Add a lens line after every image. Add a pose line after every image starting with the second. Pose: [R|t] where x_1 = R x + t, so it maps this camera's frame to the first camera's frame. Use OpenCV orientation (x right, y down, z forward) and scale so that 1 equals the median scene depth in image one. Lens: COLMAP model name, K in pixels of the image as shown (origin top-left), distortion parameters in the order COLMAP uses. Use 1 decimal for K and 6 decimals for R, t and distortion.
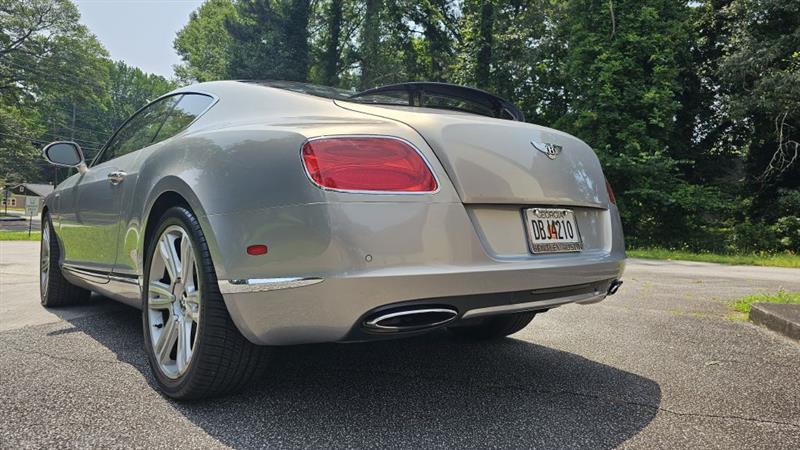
lens RADIAL K [[535.8, 0, 406.0], [0, 535.8, 223.8], [0, 0, 1]] dist [0.035180, -0.035698]
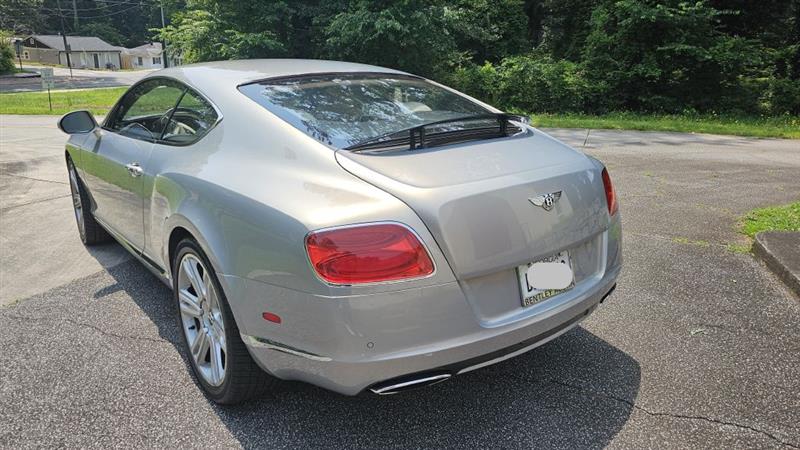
lens RADIAL K [[530.9, 0, 400.0], [0, 530.9, 225.0], [0, 0, 1]] dist [0.053978, -0.053700]
pose [[0.998845, -0.004415, -0.047853, 0.003475], [0.017898, 0.958310, 0.285169, -0.036650], [0.044599, -0.285696, 0.957282, 0.000874]]
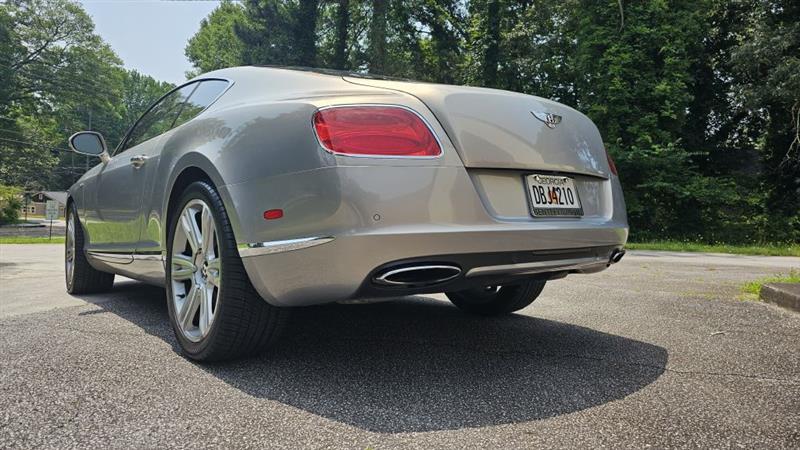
lens RADIAL K [[535.2, 0, 396.8], [0, 535.2, 222.2], [0, 0, 1]] dist [0.049105, -0.050864]
pose [[0.999192, -0.017025, -0.036401, 0.000723], [0.016801, 0.999838, -0.006447, 0.006433], [0.036505, 0.005830, 0.999316, -0.005258]]
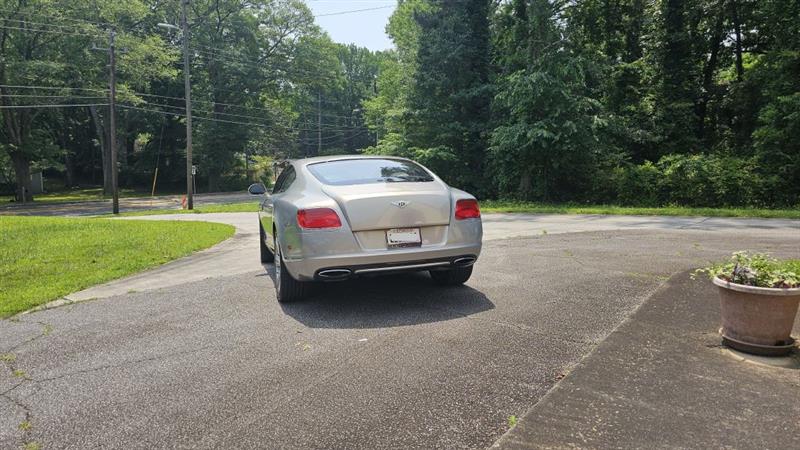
lens RADIAL K [[532.7, 0, 394.8], [0, 532.7, 226.0], [0, 0, 1]] dist [0.053486, -0.055556]
pose [[0.908692, -0.011191, -0.417318, 0.116135], [0.048581, 0.995684, 0.079082, -0.021510], [0.414631, -0.092135, 0.905313, -0.108663]]
